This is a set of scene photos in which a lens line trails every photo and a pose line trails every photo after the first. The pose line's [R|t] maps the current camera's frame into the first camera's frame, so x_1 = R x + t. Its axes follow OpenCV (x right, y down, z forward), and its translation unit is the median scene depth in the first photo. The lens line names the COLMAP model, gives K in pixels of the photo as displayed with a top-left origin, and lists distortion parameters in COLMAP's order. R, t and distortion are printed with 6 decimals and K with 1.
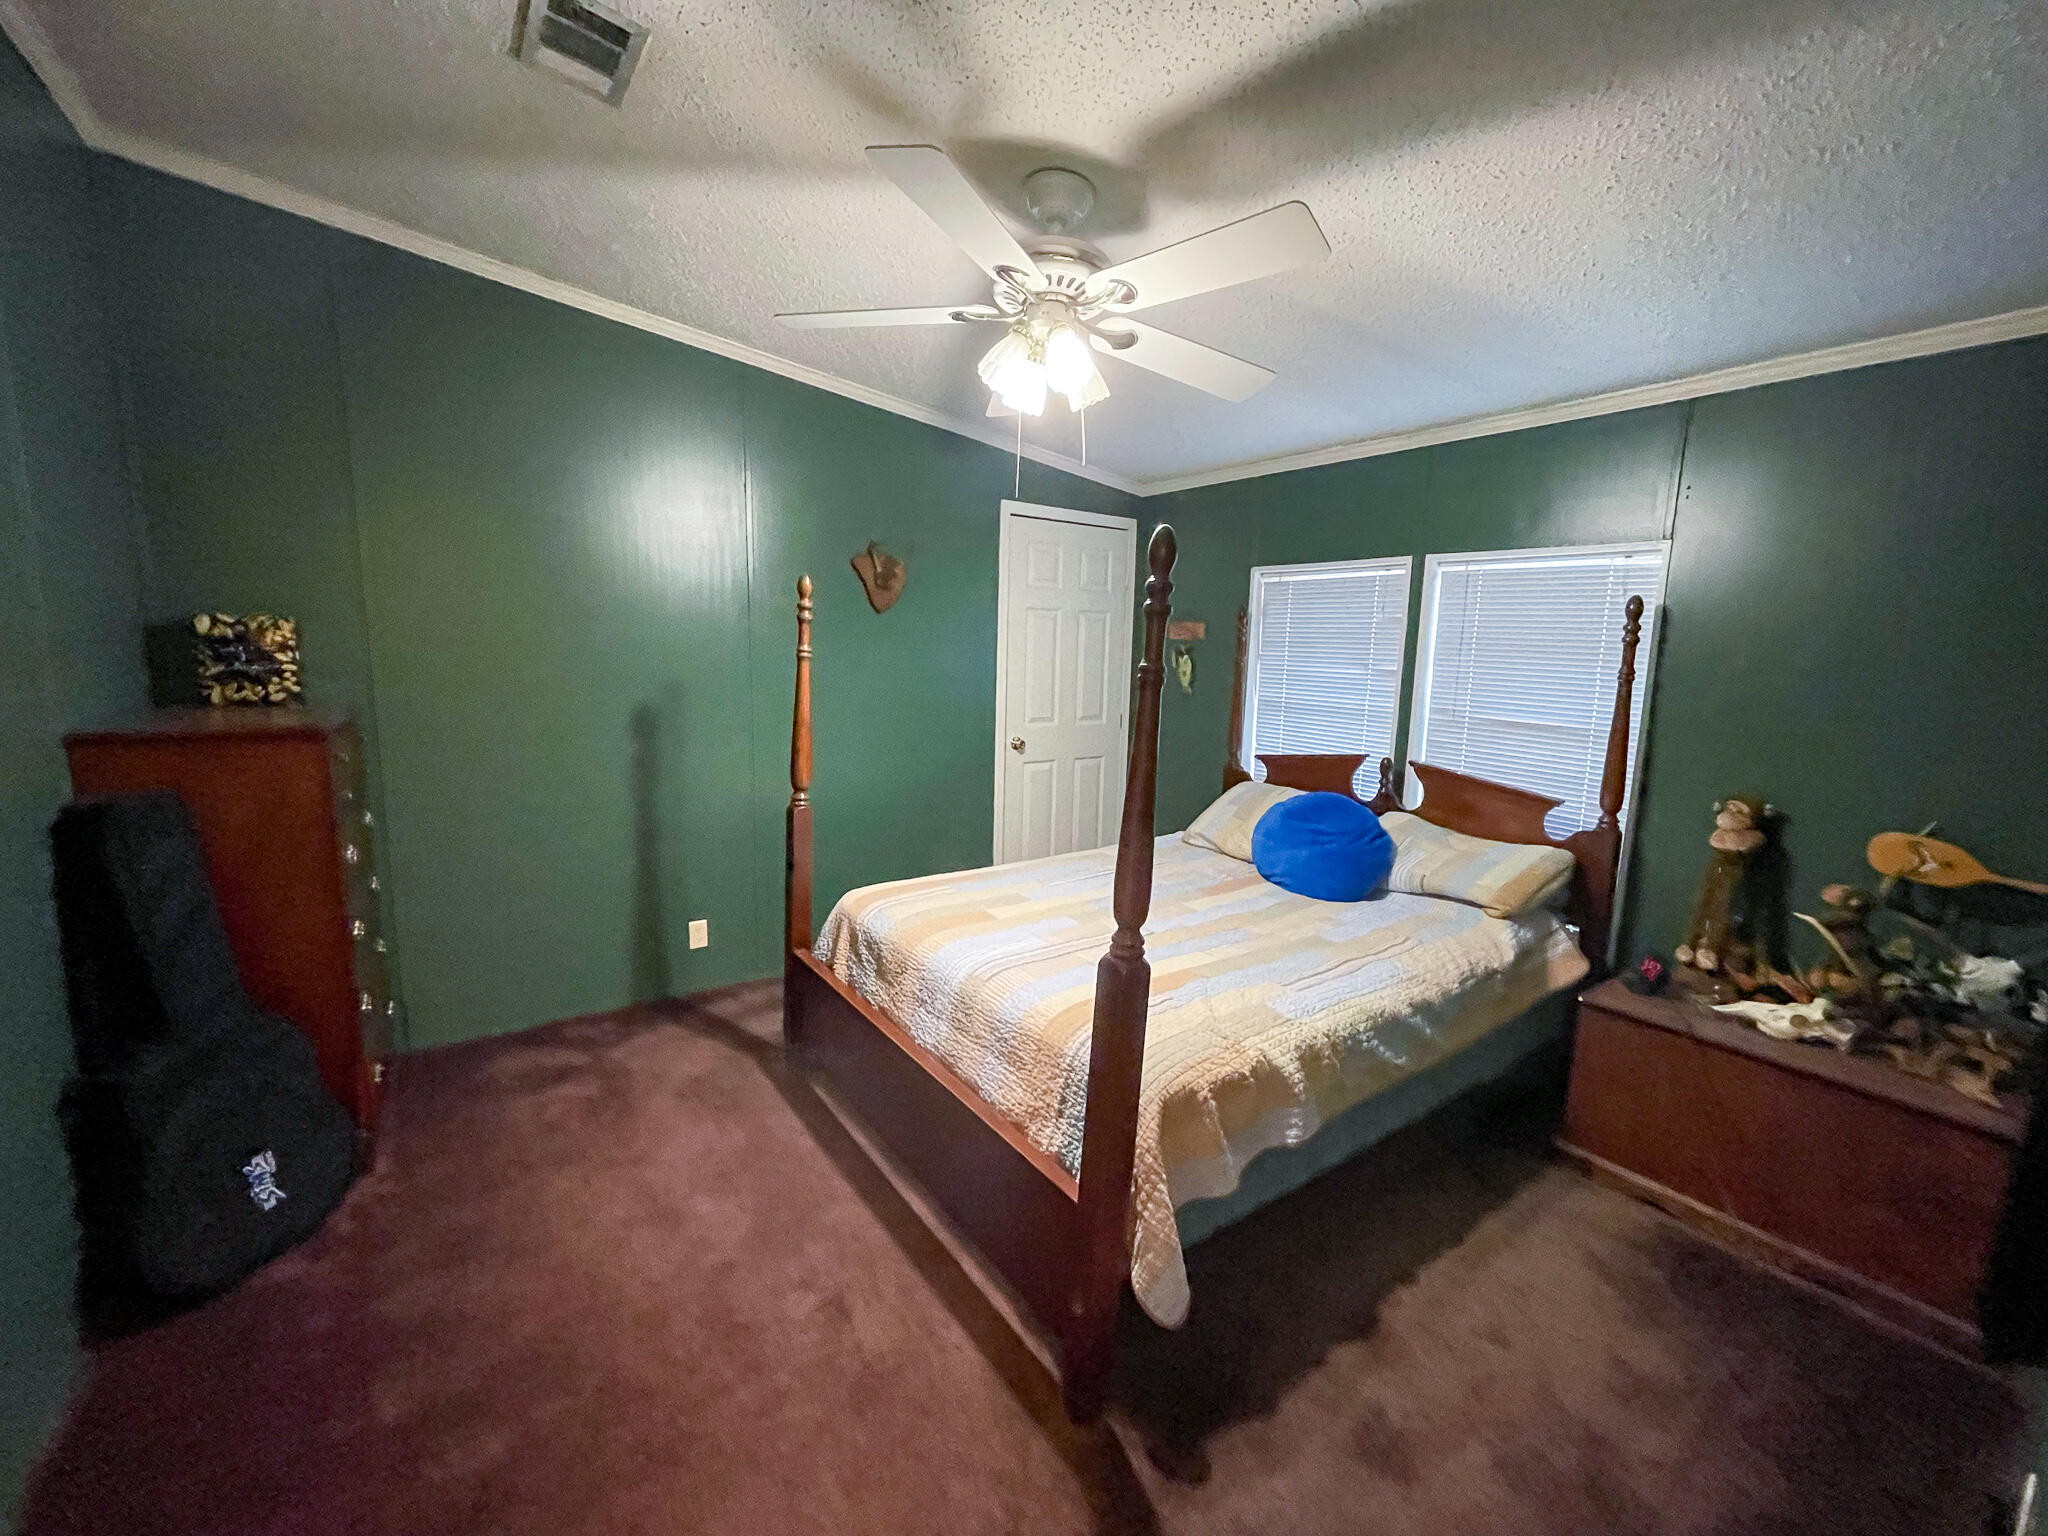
lens RADIAL K [[826.6, 0, 1022.6], [0, 826.6, 767.2], [0, 0, 1]] dist [-0.003082, 0.000039]
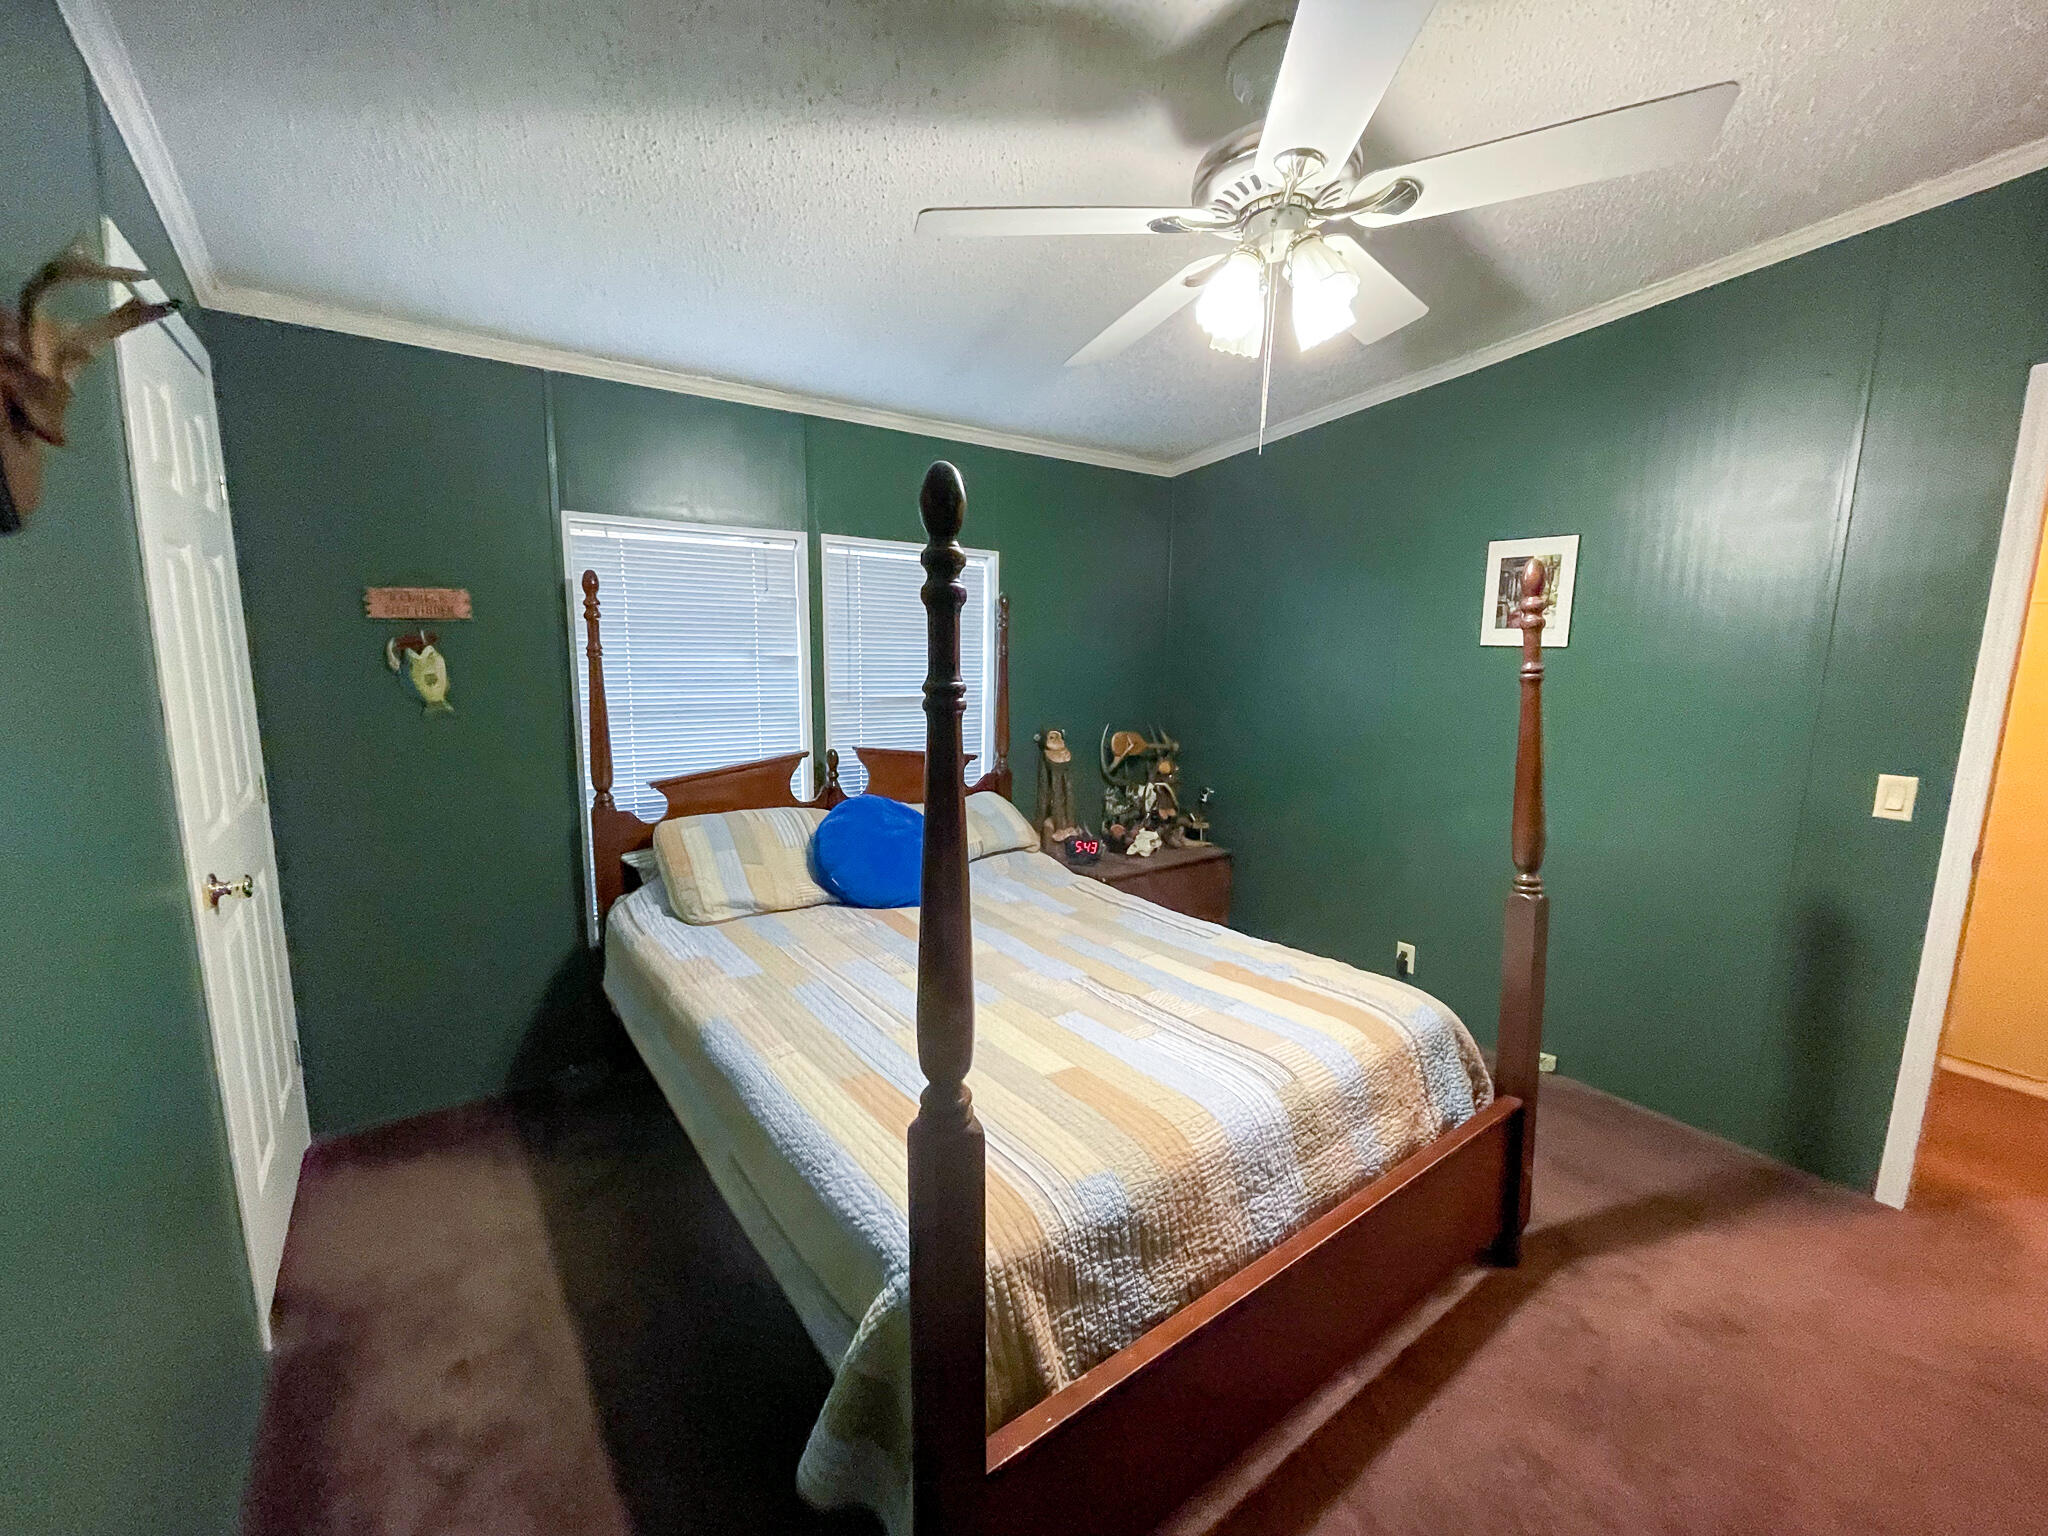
lens RADIAL K [[826.6, 0, 1022.6], [0, 826.6, 767.2], [0, 0, 1]] dist [-0.003082, 0.000039]
pose [[-0.009427, -0.186207, 0.982465, -0.503950], [0.129662, 0.973987, 0.185844, -0.142217], [-0.991513, 0.129140, 0.014963, 0.793493]]
